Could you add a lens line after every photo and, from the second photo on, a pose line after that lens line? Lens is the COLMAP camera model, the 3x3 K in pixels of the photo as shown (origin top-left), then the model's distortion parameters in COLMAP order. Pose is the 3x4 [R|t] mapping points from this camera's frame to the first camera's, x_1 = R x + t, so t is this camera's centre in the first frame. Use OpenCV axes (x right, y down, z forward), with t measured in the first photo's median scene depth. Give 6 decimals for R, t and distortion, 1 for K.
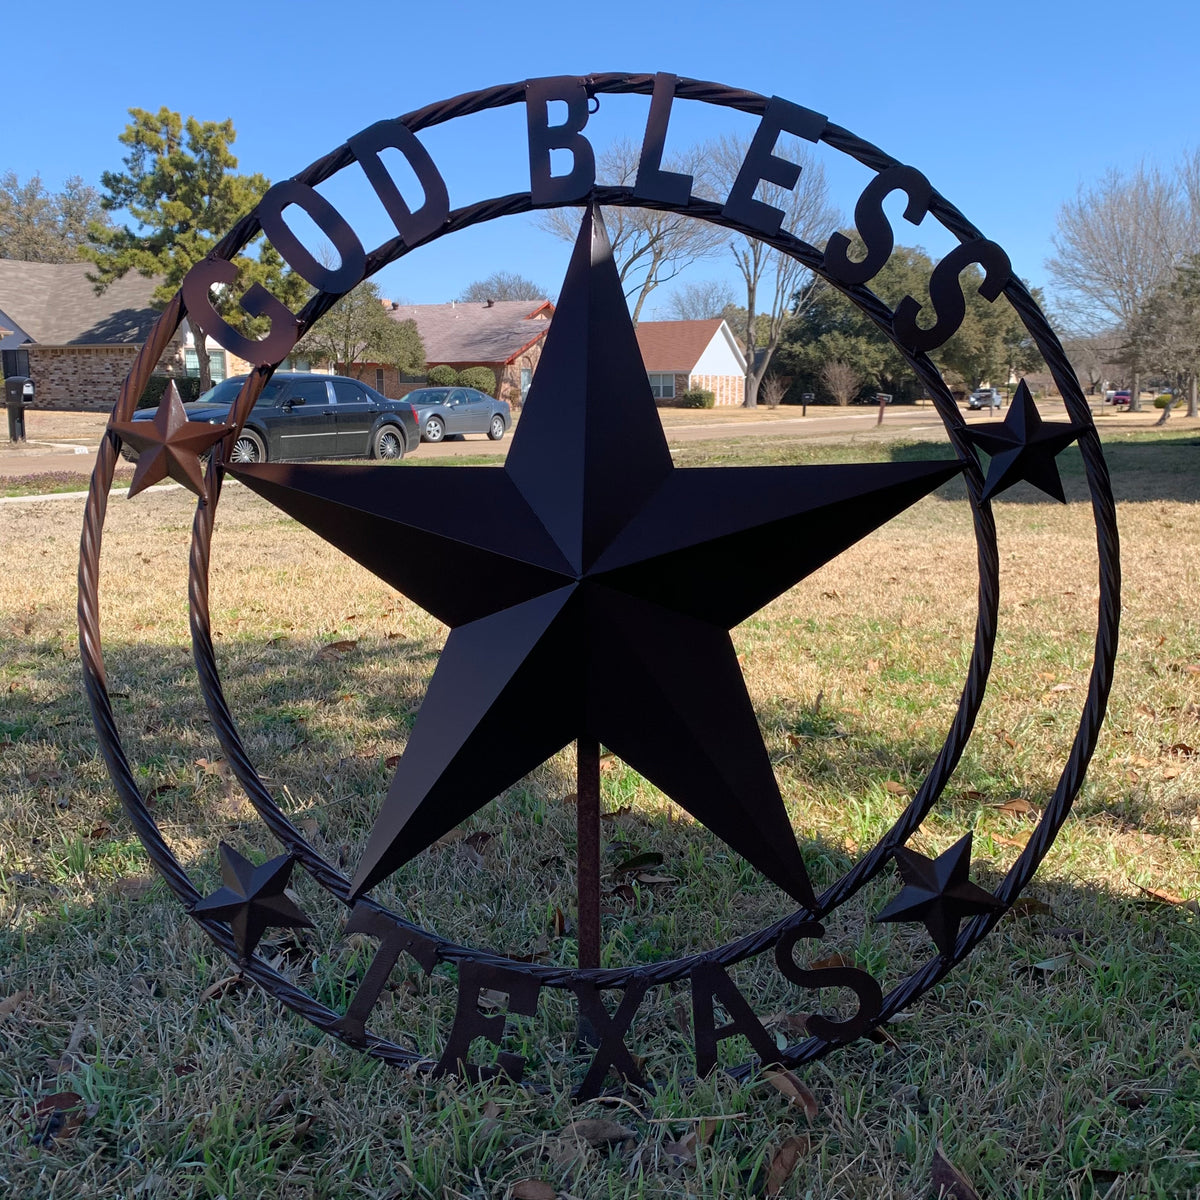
lens RADIAL K [[1214.6, 0, 607.6], [0, 1214.6, 609.7], [0, 0, 1]] dist [0.009506, 0.000000]
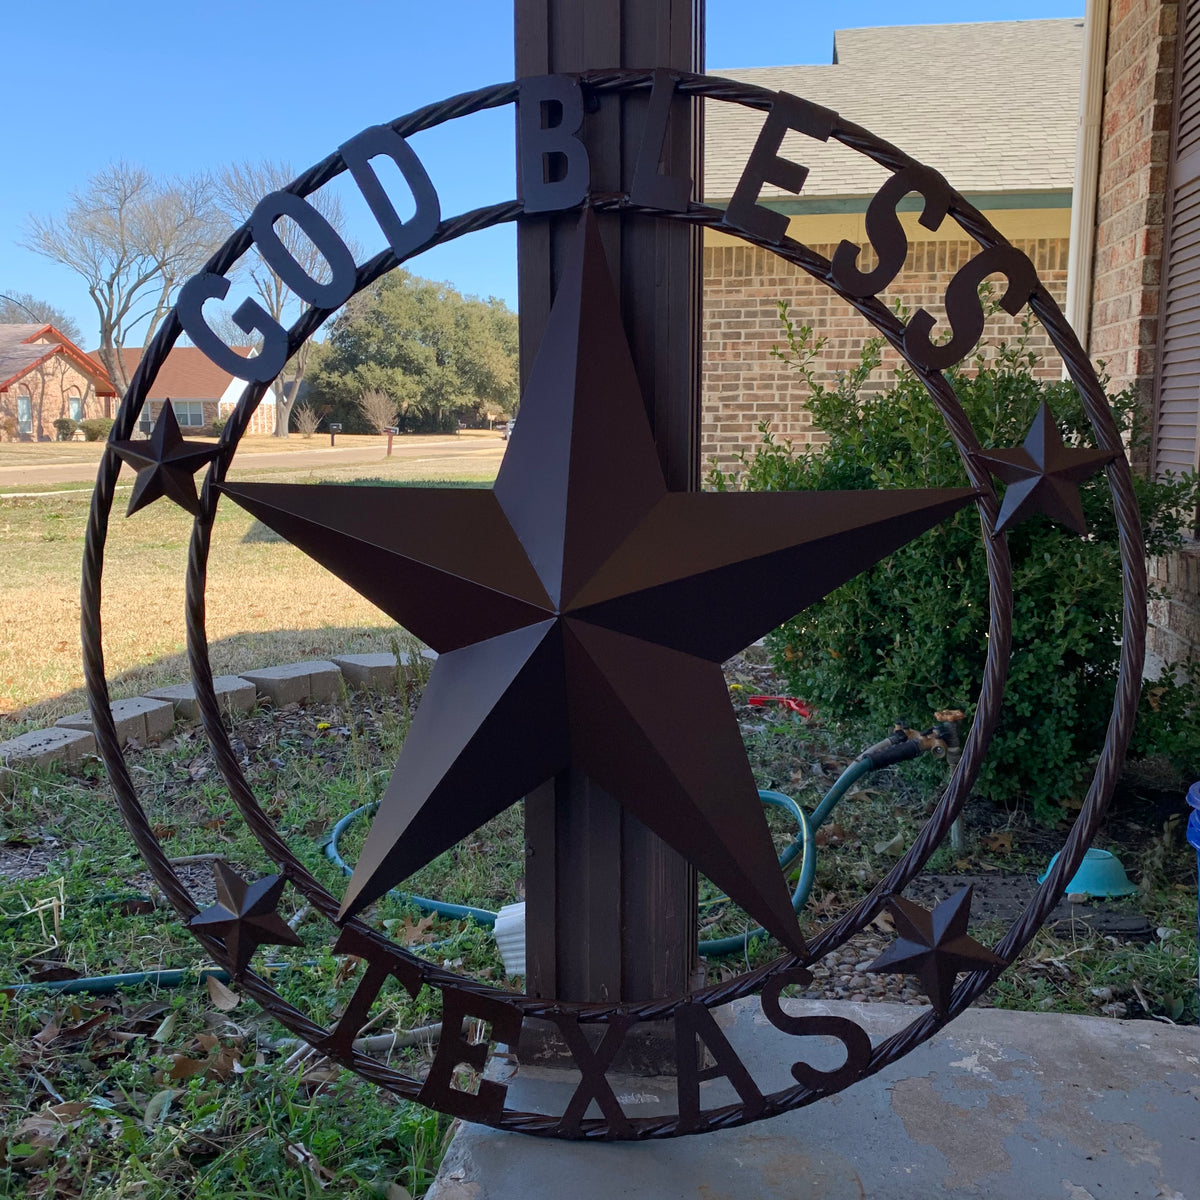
lens RADIAL K [[1214.6, 0, 601.8], [0, 1214.6, 610.2], [0, 0, 1]] dist [0.009506, 0.000000]
pose [[0.940836, -0.051518, 0.334922, 1.496872], [0.058727, 0.998209, -0.011424, -0.010683], [-0.333733, 0.030417, 0.942177, -0.793443]]
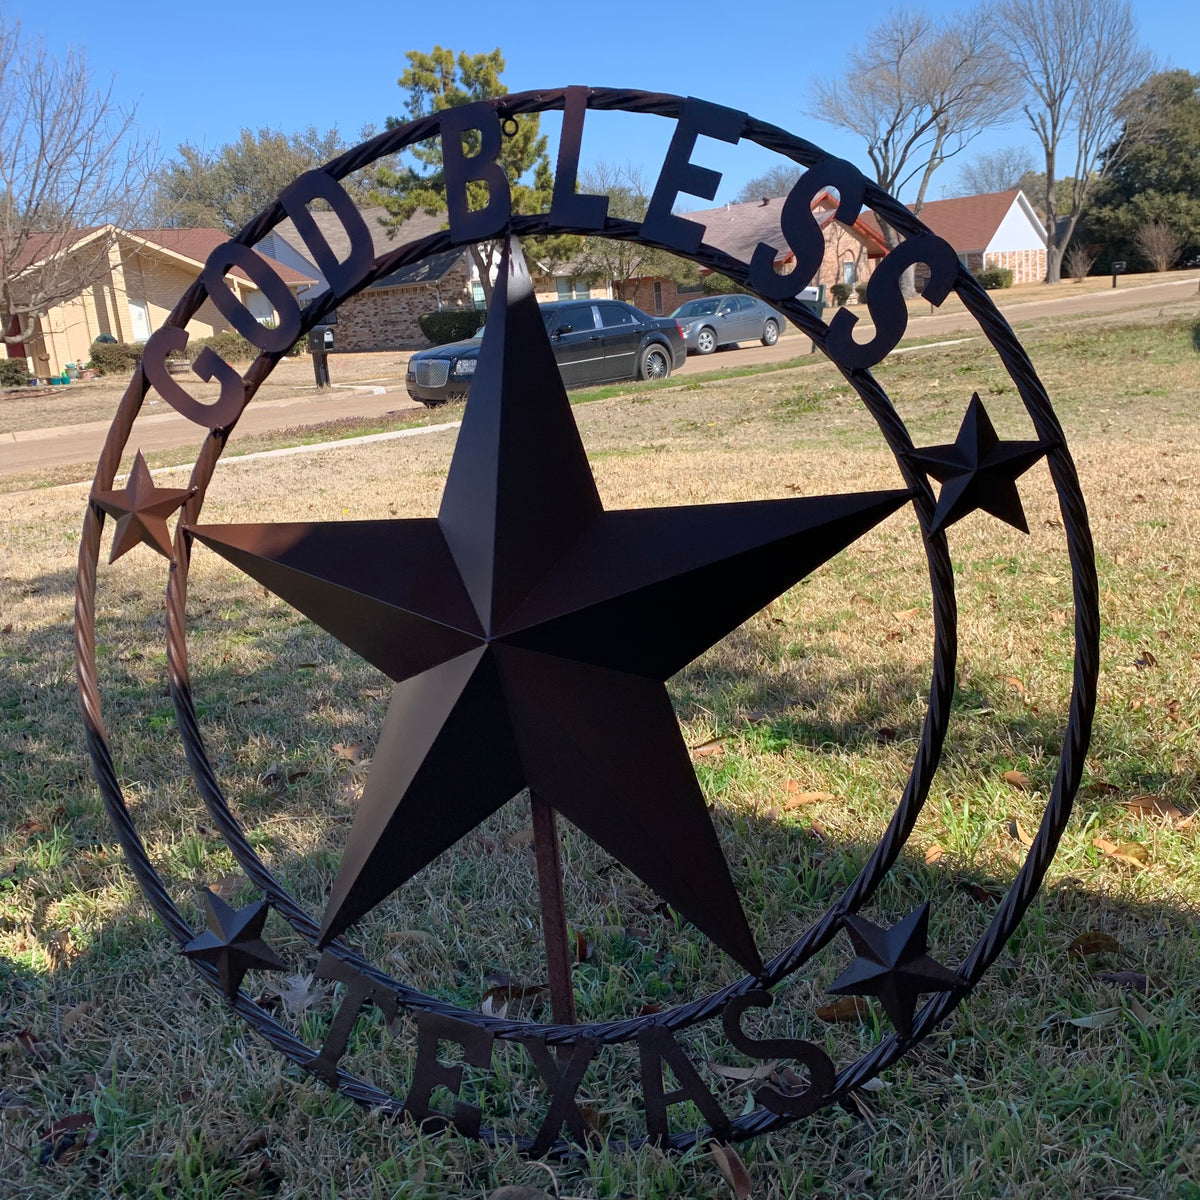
lens RADIAL K [[1214.6, 0, 606.5], [0, 1214.6, 601.1], [0, 0, 1]] dist [0.009506, 0.000000]
pose [[0.969788, -0.033195, -0.241678, 0.250944], [0.050031, 0.996704, 0.063864, -0.095196], [0.238762, -0.074026, 0.968253, 0.068664]]
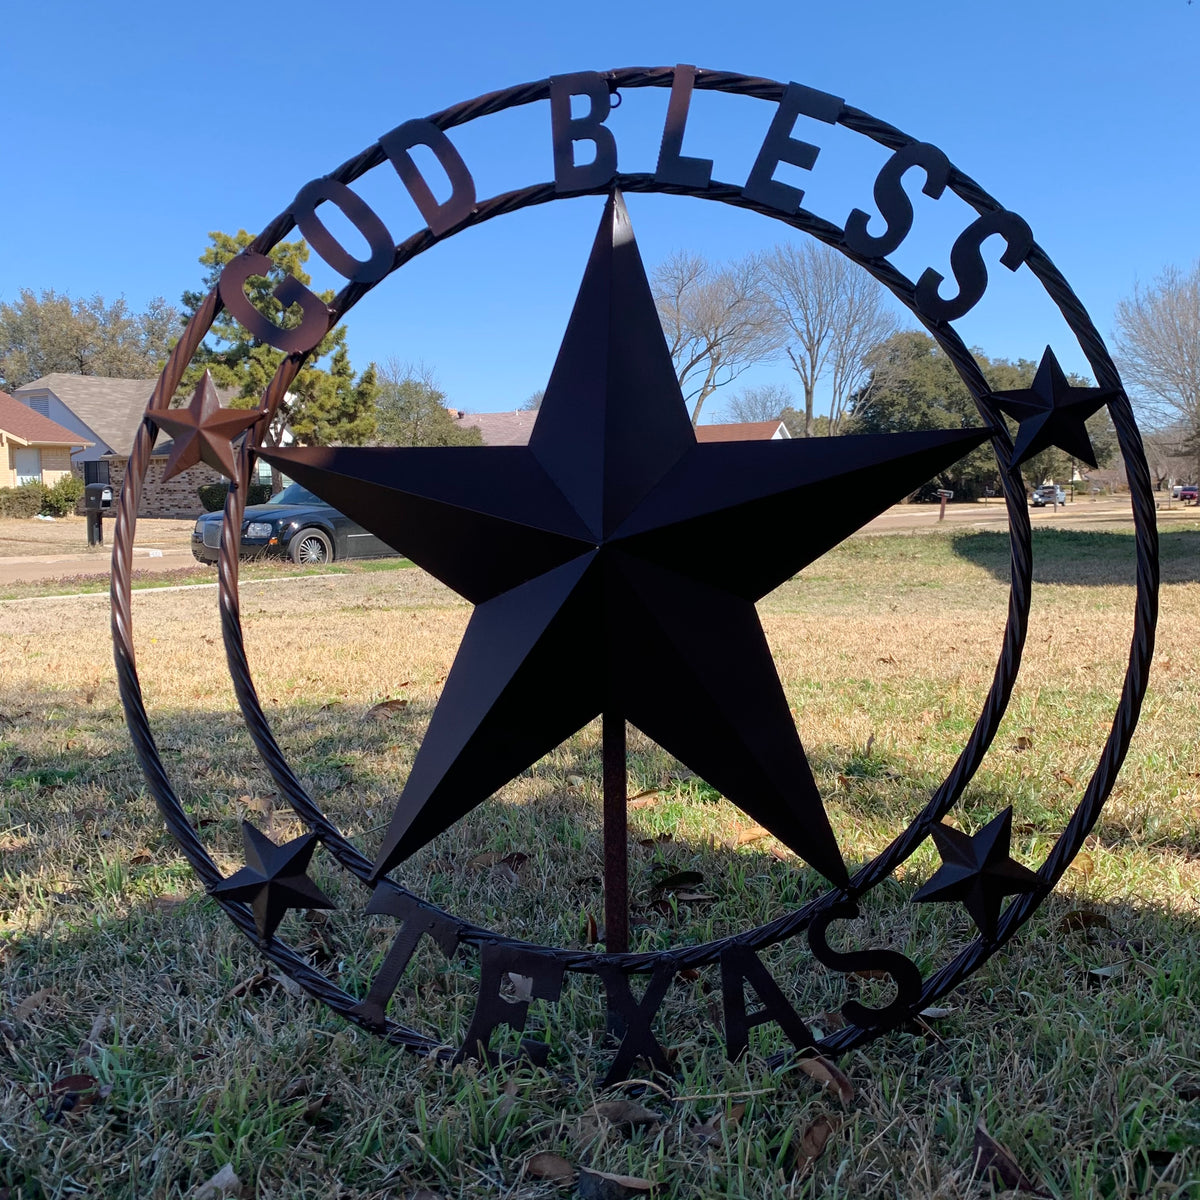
lens RADIAL K [[1214.6, 0, 606.0], [0, 1214.6, 605.2], [0, 0, 1]] dist [0.009506, 0.000000]
pose [[0.998583, -0.009663, -0.052338, 0.027166], [0.005043, 0.996135, -0.087693, 0.091830], [0.052983, 0.087304, 0.994772, 0.011770]]
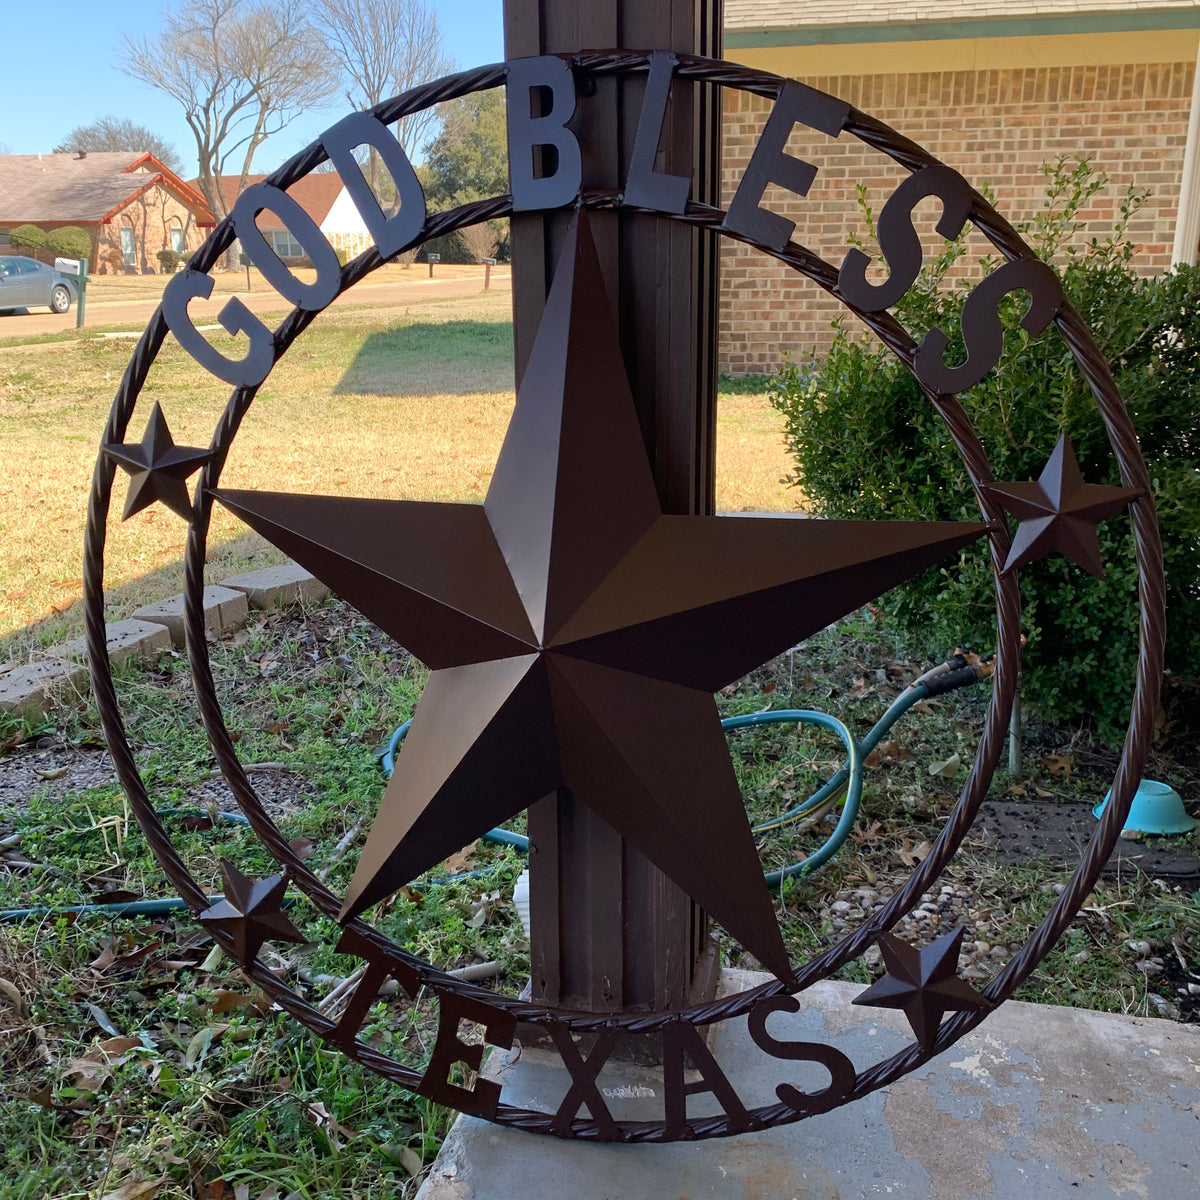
lens RADIAL K [[1214.6, 0, 612.0], [0, 1214.6, 604.4], [0, 0, 1]] dist [0.009506, 0.000000]
pose [[0.963591, -0.078888, 0.255478, 1.576472], [0.050768, 0.992084, 0.114858, -0.123637], [-0.262517, -0.097706, 0.959968, -0.788277]]
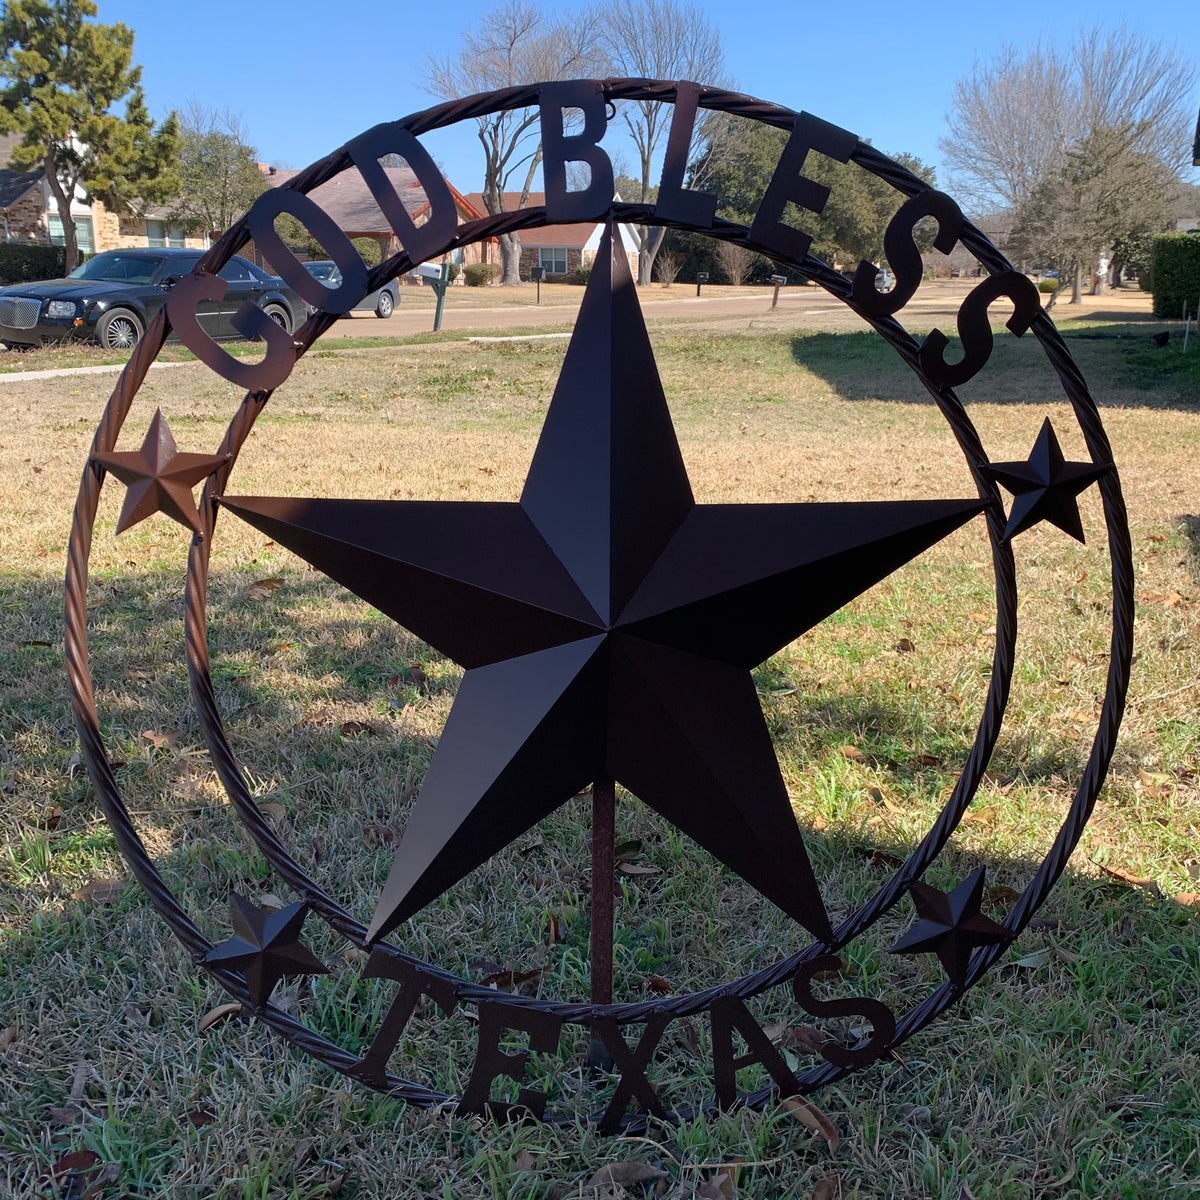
lens RADIAL K [[1214.6, 0, 604.4], [0, 1214.6, 610.8], [0, 0, 1]] dist [0.009506, 0.000000]
pose [[0.996229, -0.007701, 0.086423, -0.090776], [-0.000874, 0.995112, 0.098752, -0.112839], [-0.086762, -0.098455, 0.991352, 0.029320]]
